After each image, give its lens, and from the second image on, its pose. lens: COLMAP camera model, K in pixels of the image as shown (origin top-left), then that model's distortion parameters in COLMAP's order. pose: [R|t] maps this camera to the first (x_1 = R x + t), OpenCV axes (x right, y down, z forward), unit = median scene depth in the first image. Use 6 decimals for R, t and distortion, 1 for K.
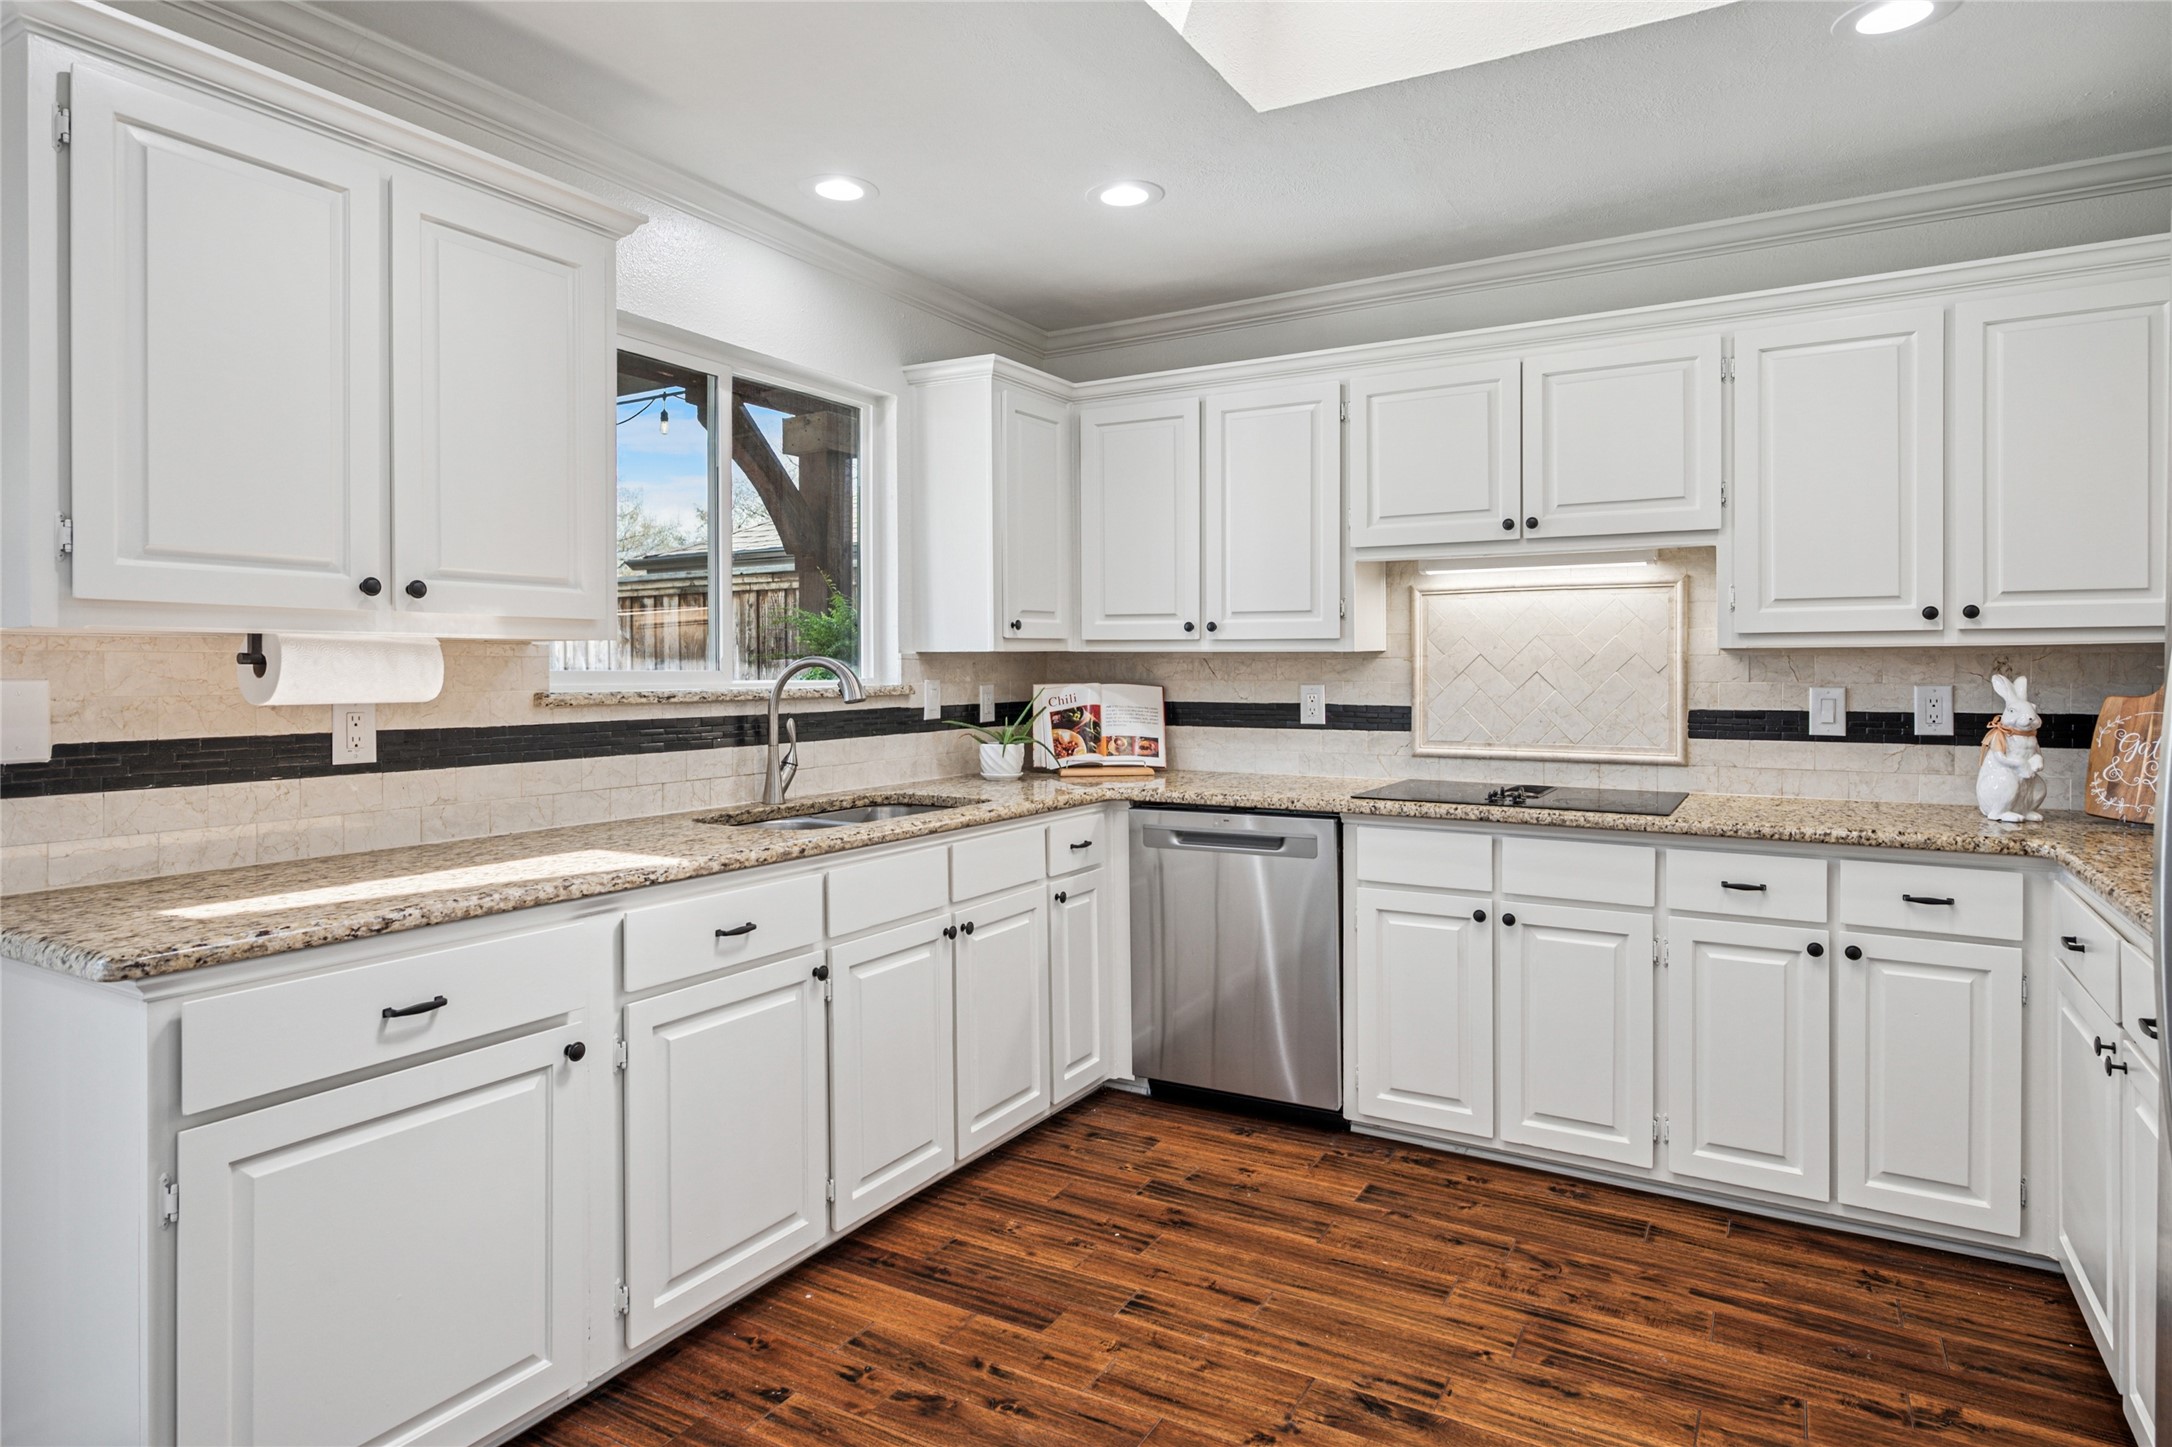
lens RADIAL K [[1218.9, 0, 1084.5], [0, 1218.9, 676.7], [0, 0, 1]] dist [-0.003268, -0.000839]
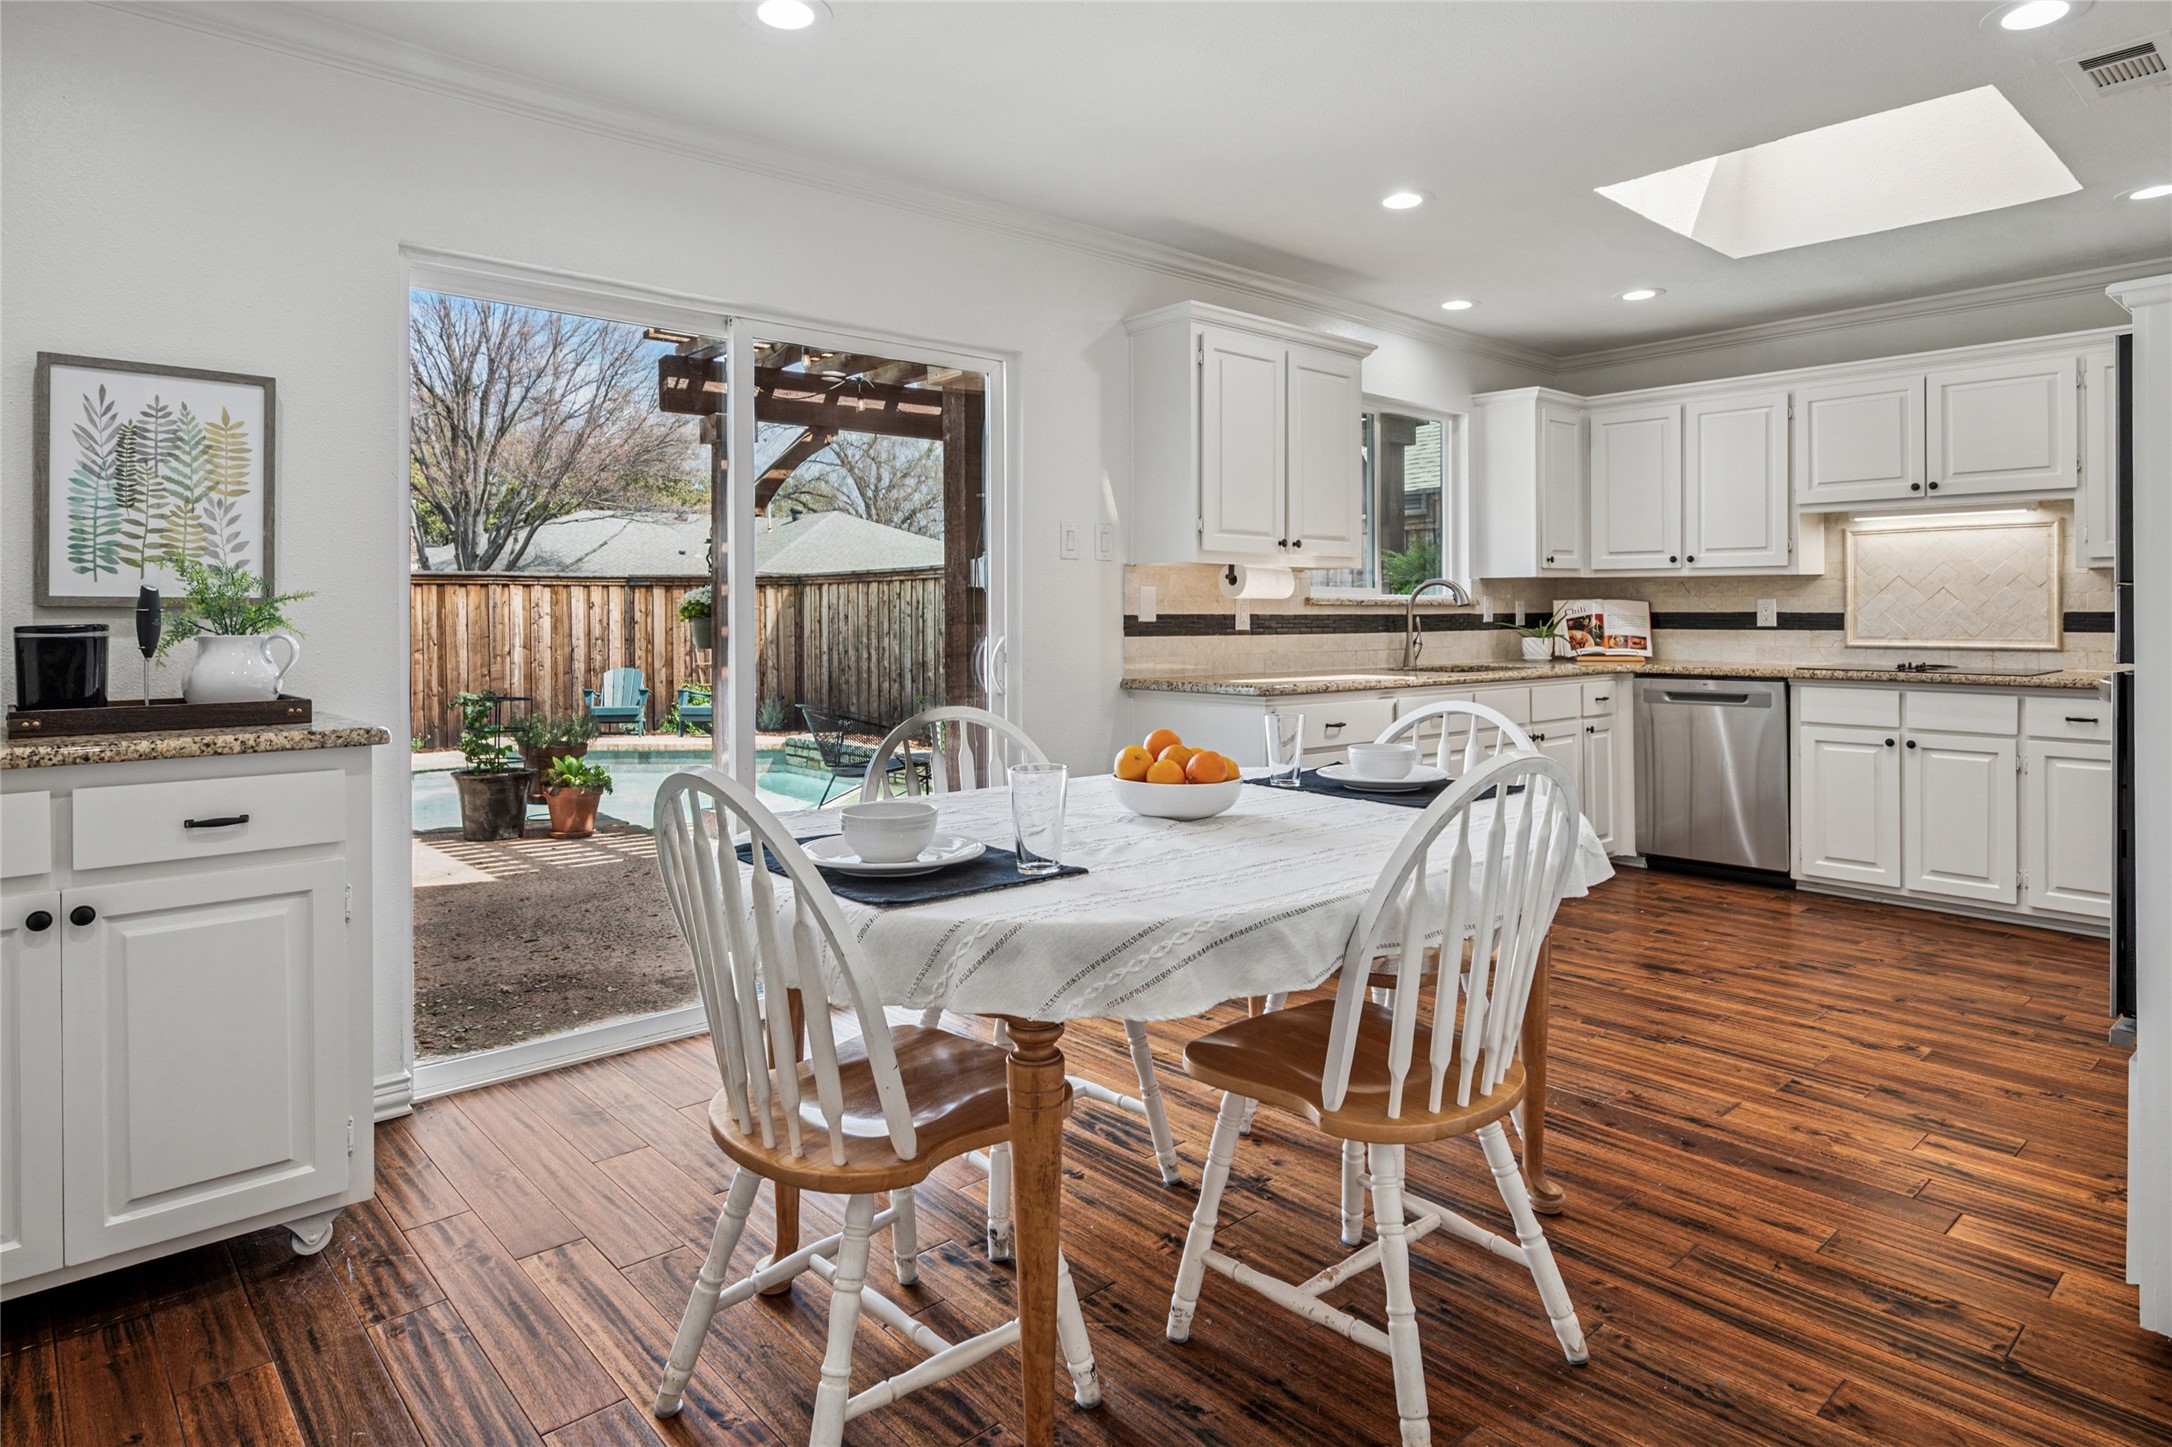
lens RADIAL K [[1228.3, 0, 1082.7], [0, 1228.3, 617.0], [0, 0, 1]] dist [-0.002639, 0.000431]
pose [[0.950967, 0.000533, -0.309293, -0.145218], [-0.001576, 0.999994, -0.003124, 0.037387], [0.309290, 0.003458, 0.950962, -0.688465]]
